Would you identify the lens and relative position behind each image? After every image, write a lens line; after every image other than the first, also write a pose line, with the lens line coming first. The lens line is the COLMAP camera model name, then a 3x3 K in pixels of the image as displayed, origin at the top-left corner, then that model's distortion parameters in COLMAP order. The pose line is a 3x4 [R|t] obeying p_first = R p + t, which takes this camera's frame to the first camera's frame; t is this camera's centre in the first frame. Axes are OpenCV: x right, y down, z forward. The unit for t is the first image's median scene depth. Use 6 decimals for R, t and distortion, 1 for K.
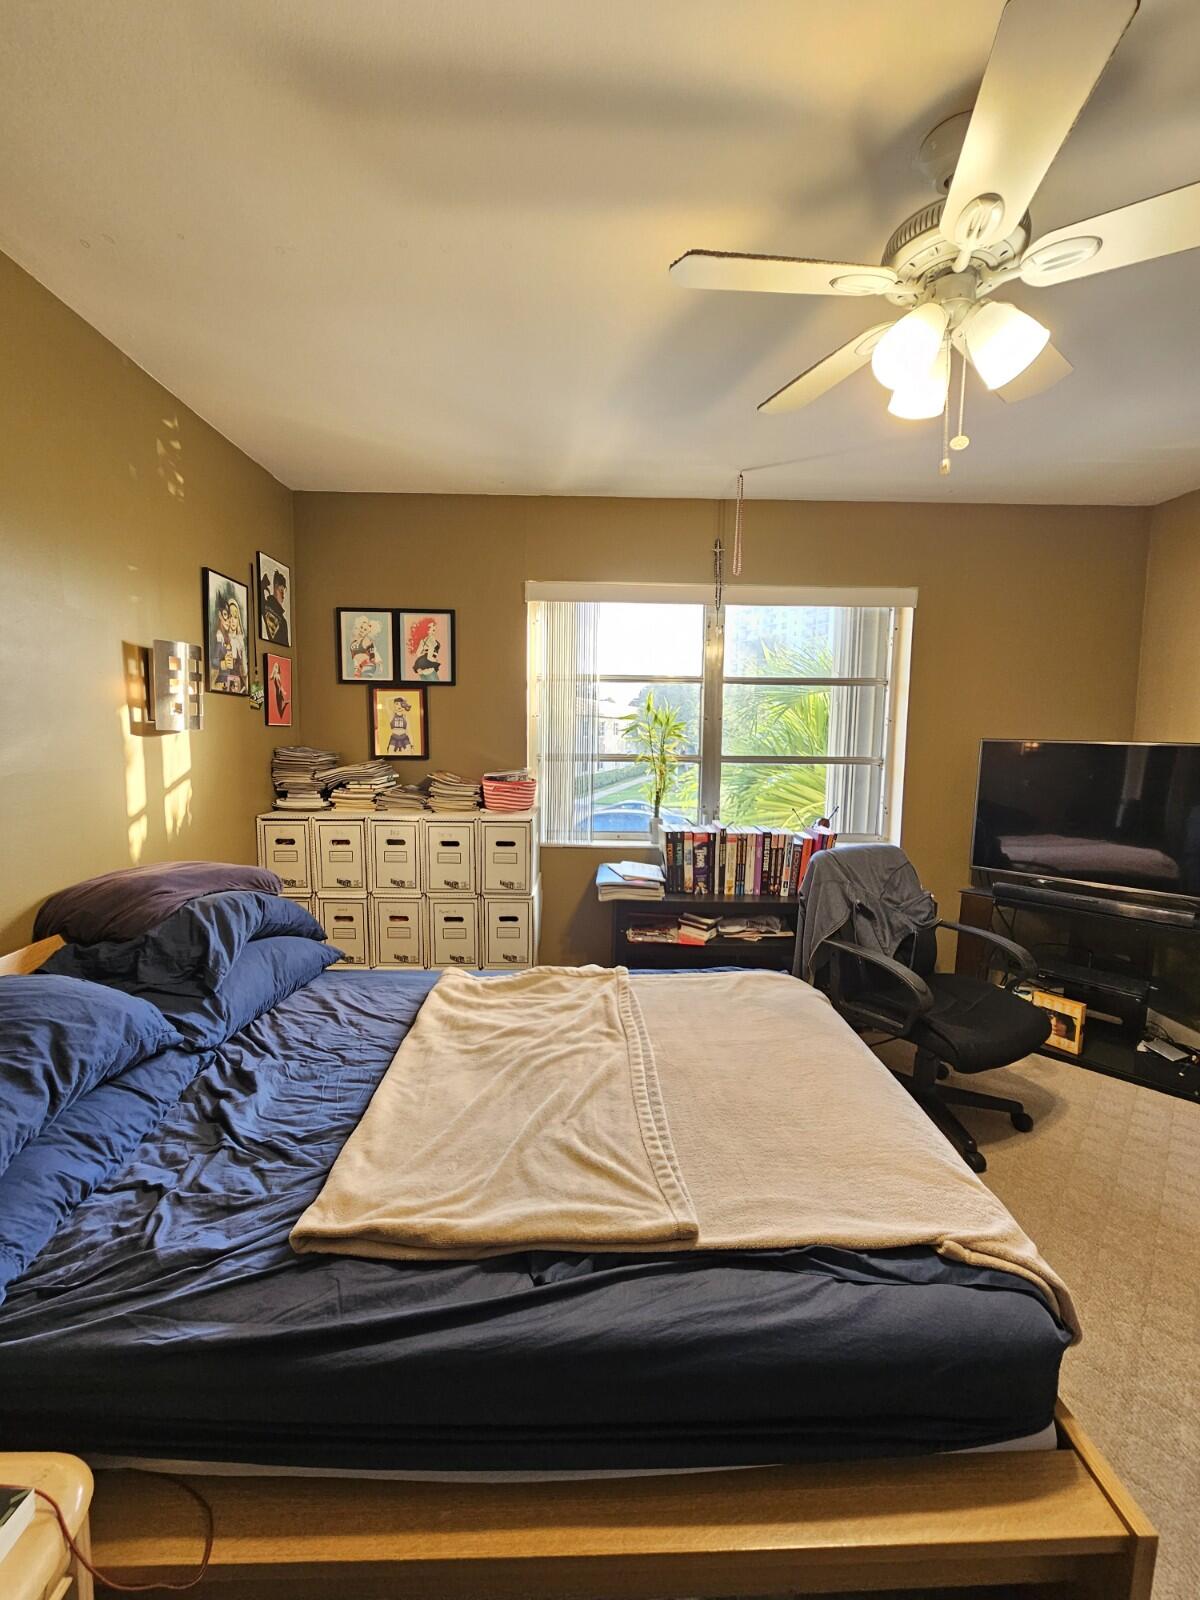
lens RADIAL K [[663.5, 0, 599.8], [0, 663.5, 795.2], [0, 0, 1]] dist [0.006803, 0.000135]
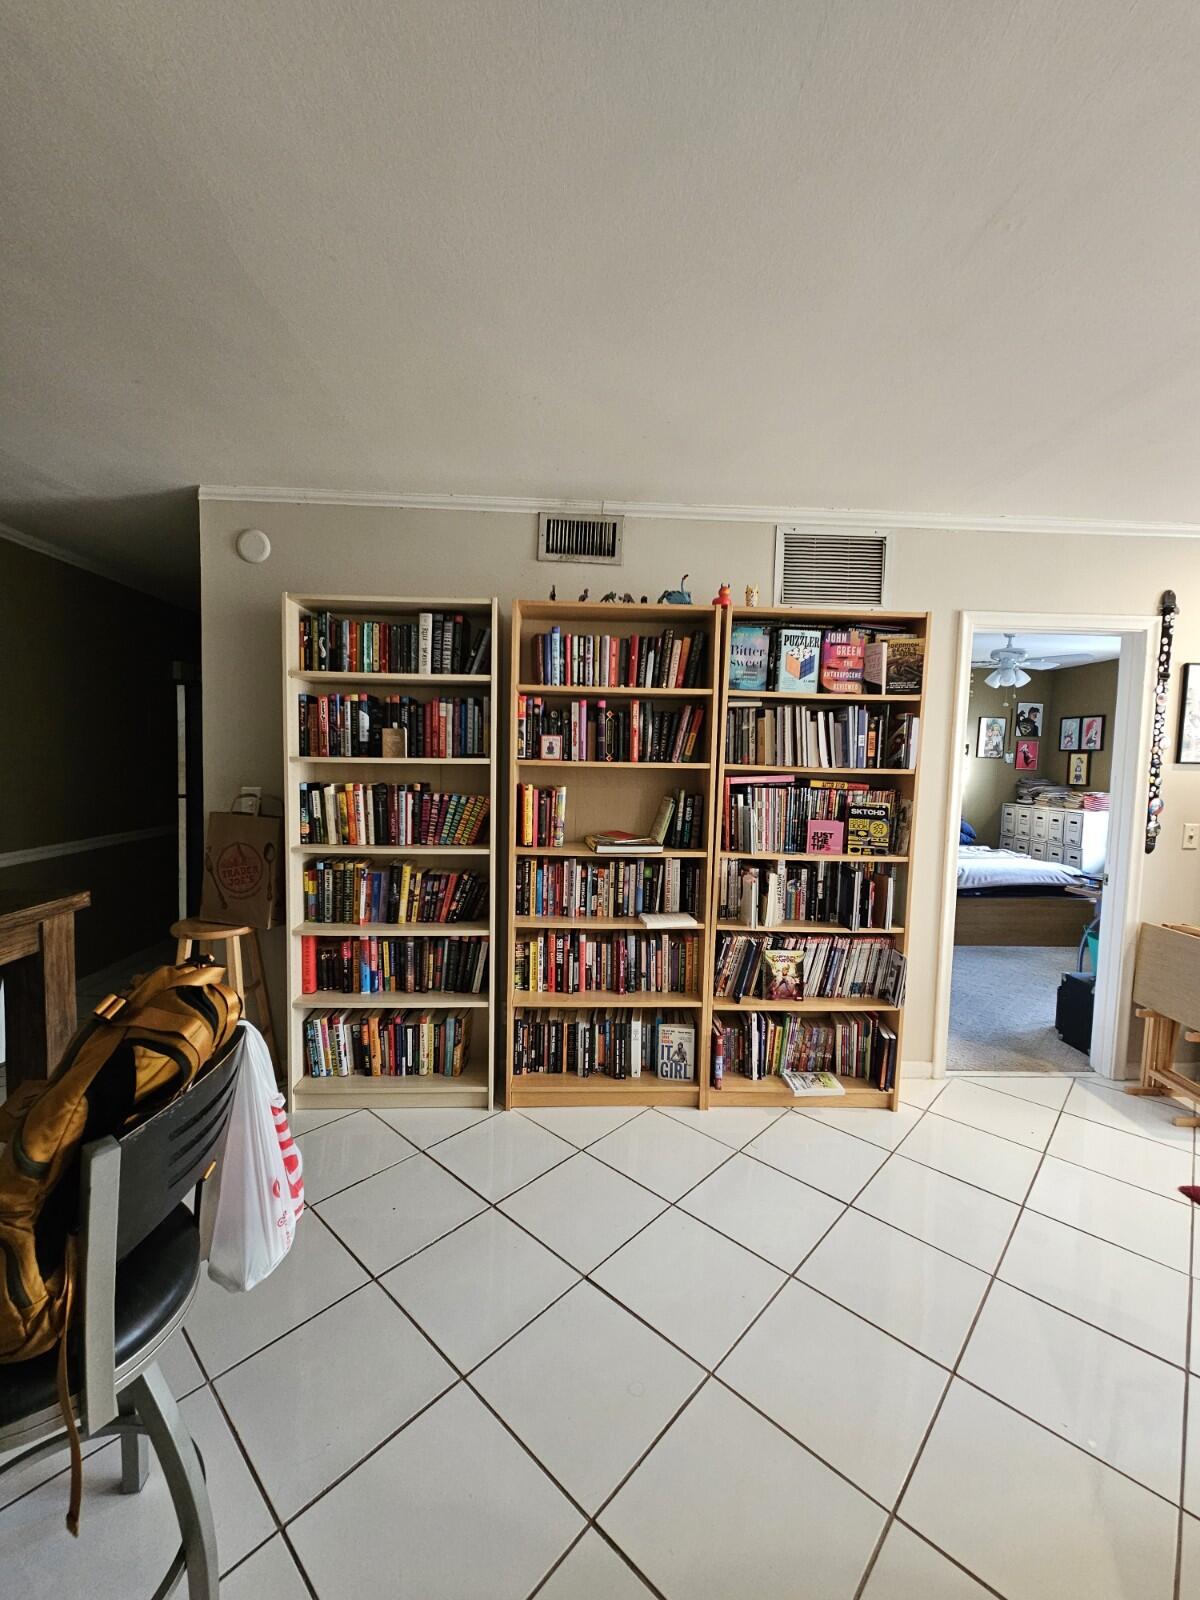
lens RADIAL K [[663.5, 0, 600.3], [0, 663.5, 795.2], [0, 0, 1]] dist [0.006803, 0.000135]
pose [[0.010304, 0.047416, -0.998822, 1.851606], [-0.127678, 0.990761, 0.045716, 0.073758], [0.991762, 0.127057, 0.016263, -0.554500]]
